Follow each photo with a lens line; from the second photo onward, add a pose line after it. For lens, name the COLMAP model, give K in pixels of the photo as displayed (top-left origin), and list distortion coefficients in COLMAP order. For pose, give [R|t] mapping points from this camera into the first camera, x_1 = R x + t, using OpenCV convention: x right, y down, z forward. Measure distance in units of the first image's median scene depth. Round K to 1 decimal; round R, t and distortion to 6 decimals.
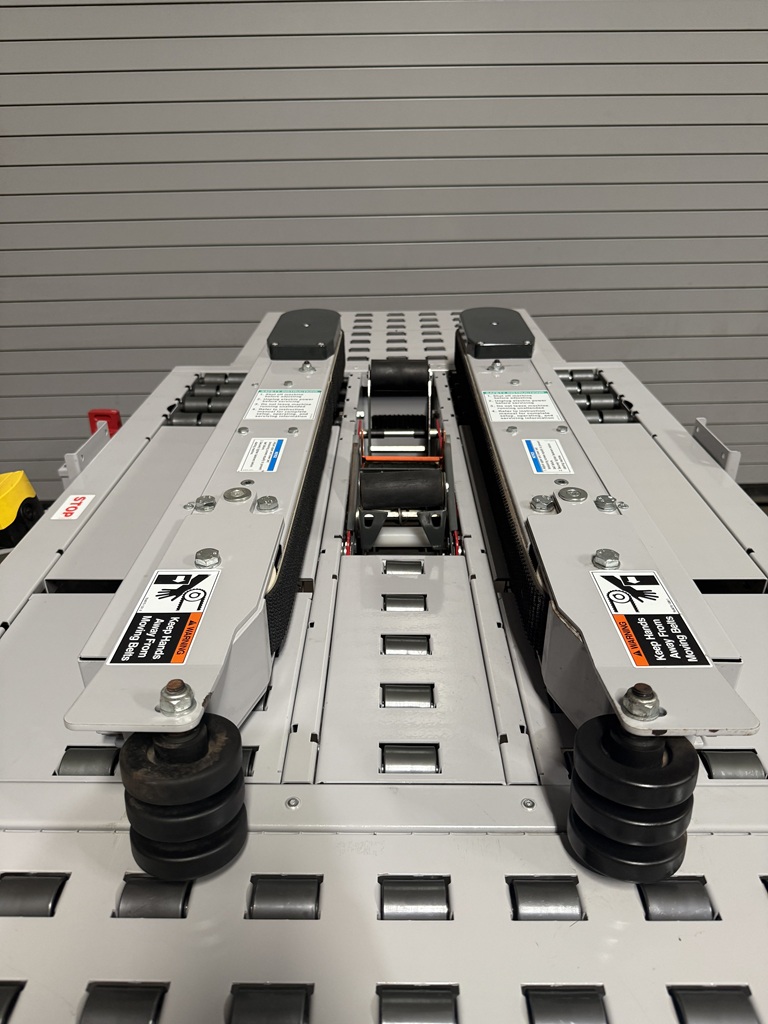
lens RADIAL K [[729.9, 0, 384.0], [0, 729.9, 512.0], [0, 0, 1]] dist [0.161527, -0.271124]
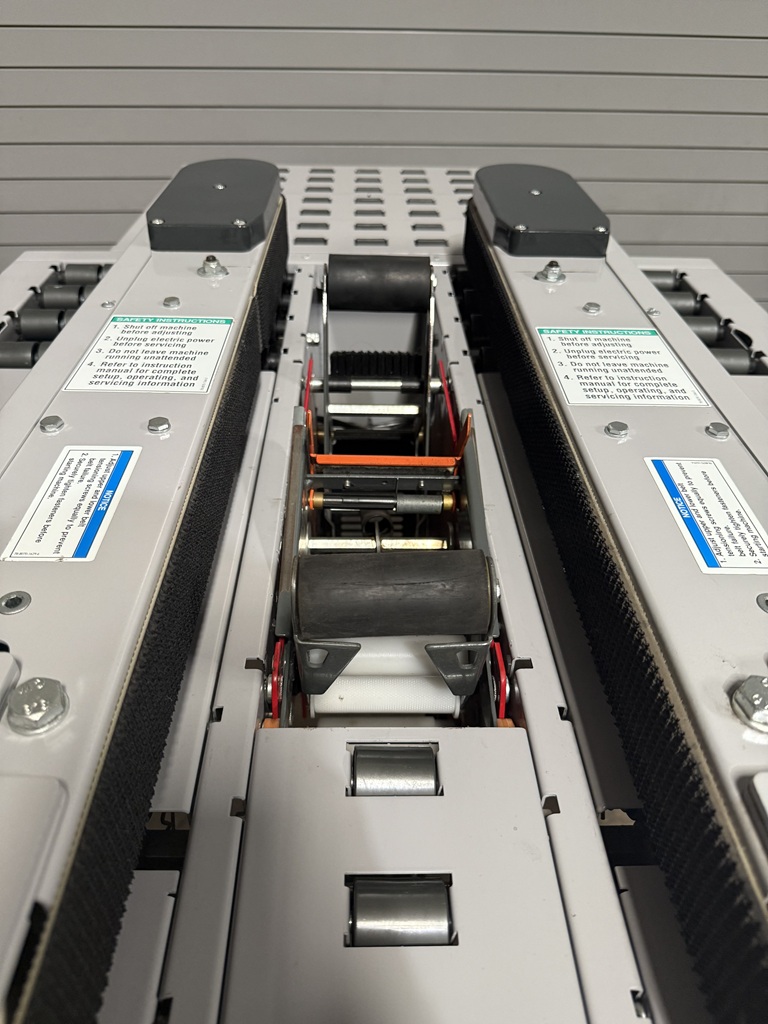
lens RADIAL K [[724.9, 0, 384.0], [0, 724.9, 512.0], [0, 0, 1]] dist [0.097140, -0.261025]
pose [[0.998820, 0.003710, 0.048425, -0.001418], [-0.012043, 0.984858, 0.172943, -0.109449], [-0.047050, -0.173322, 0.983741, 0.410763]]
